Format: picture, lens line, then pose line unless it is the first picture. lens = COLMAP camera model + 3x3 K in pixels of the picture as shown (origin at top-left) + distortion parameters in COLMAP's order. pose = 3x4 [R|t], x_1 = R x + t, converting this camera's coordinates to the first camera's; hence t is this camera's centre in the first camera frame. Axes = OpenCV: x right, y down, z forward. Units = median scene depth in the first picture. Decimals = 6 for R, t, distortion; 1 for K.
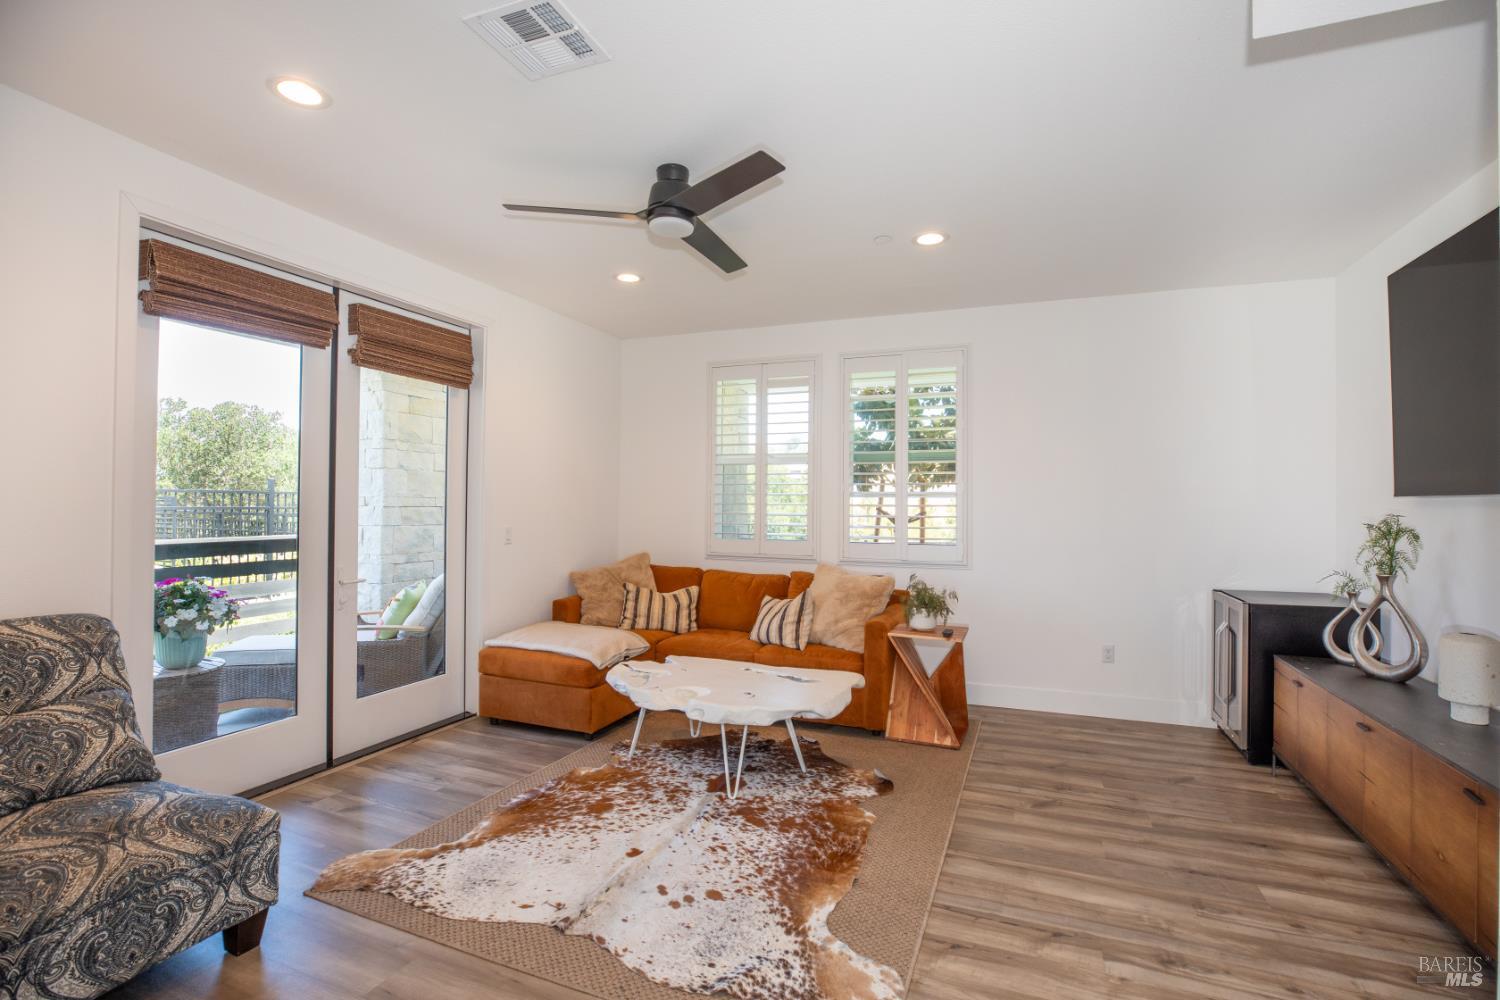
lens RADIAL K [[685.3, 0, 751.2], [0, 685.3, 503.6], [0, 0, 1]] dist [-0.042910, 0.012939]
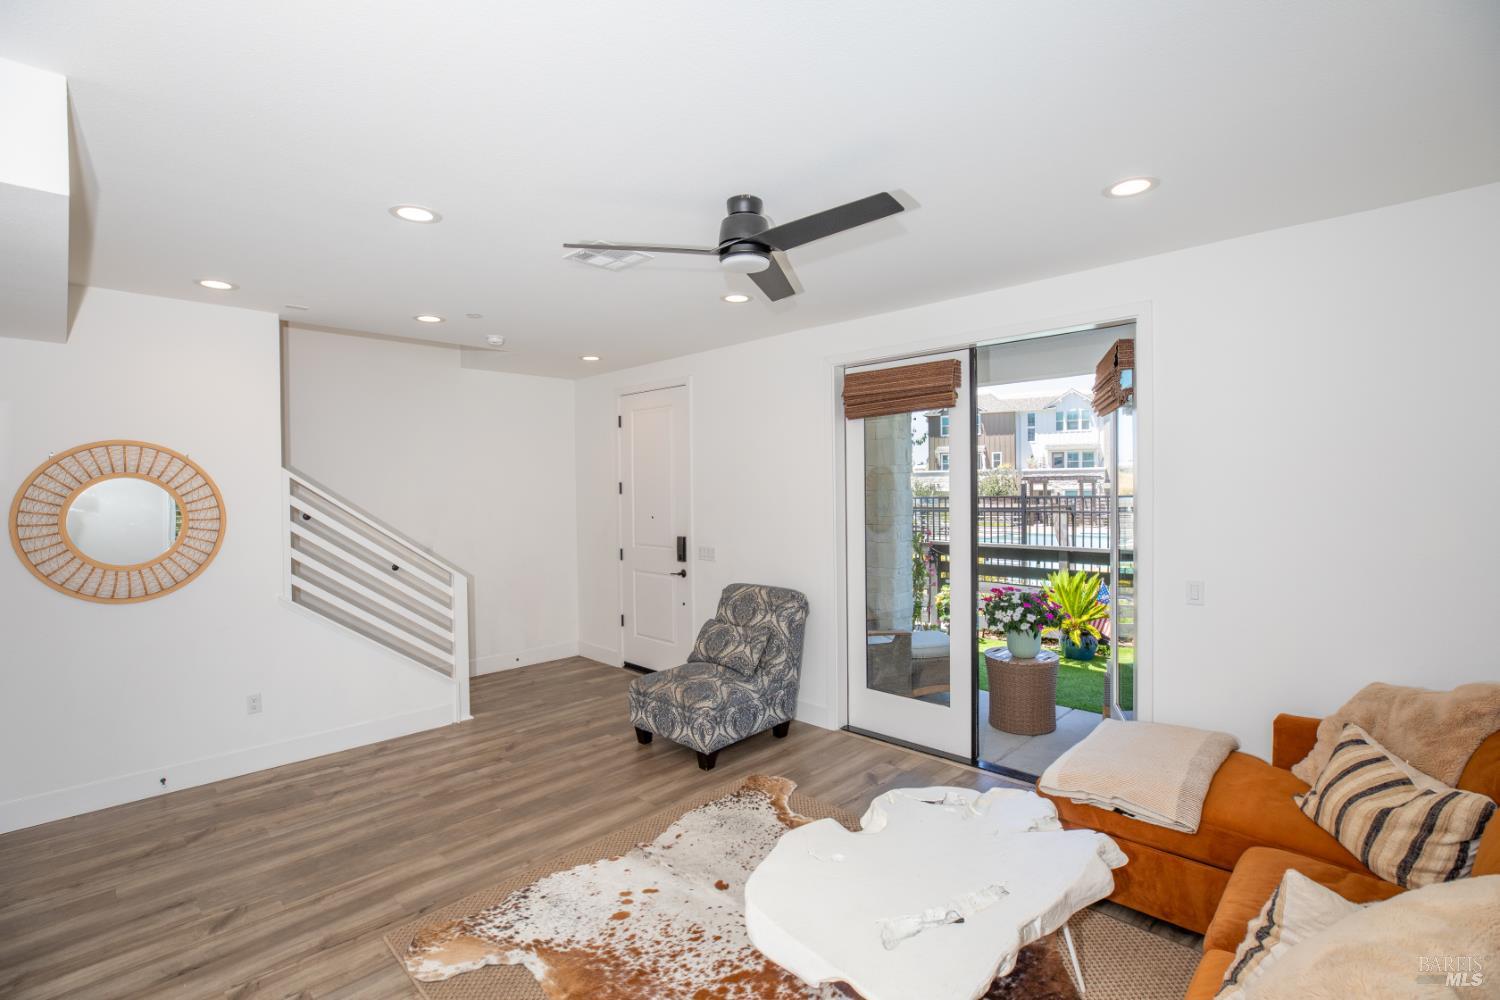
lens RADIAL K [[685.3, 0, 757.8], [0, 685.3, 493.3], [0, 0, 1]] dist [-0.042910, 0.012939]
pose [[-0.372811, 0.001915, -0.927905, 0.699627], [0.009139, 0.999957, -0.001609, -0.091860], [0.927862, -0.009080, -0.372813, 1.274452]]
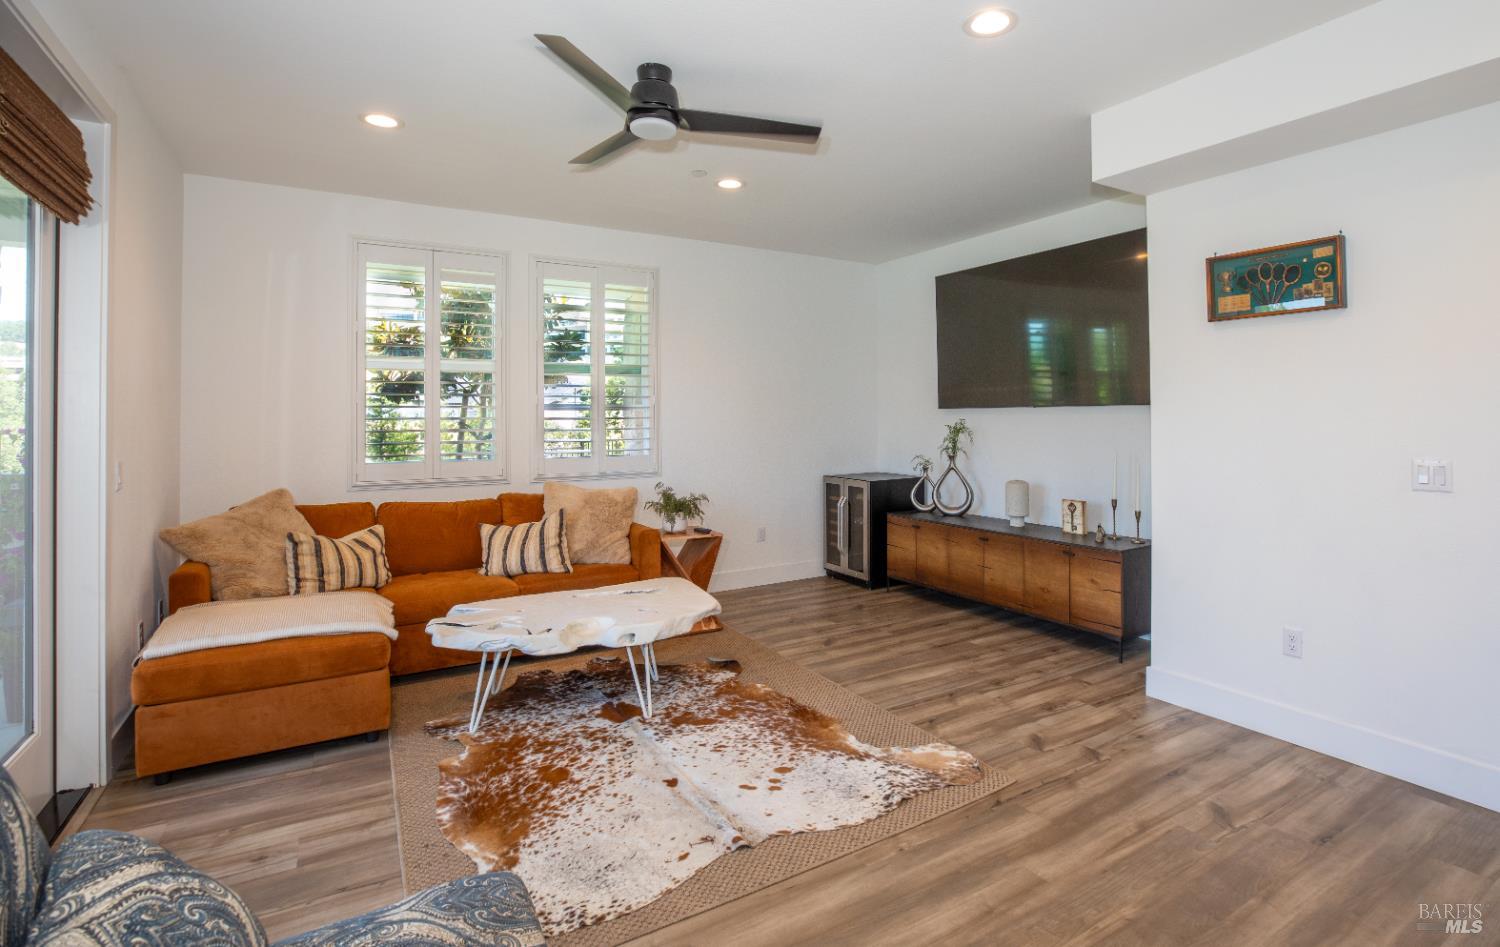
lens RADIAL K [[727.8, 0, 803.5], [0, 727.8, 404.9], [0, 0, 1]] dist [-0.028704, 0.001394]
pose [[0.580490, 0.002969, 0.814262, -0.782674], [0.007729, 0.999928, -0.009156, -0.007569], [-0.814231, 0.011608, 0.580426, 0.216026]]
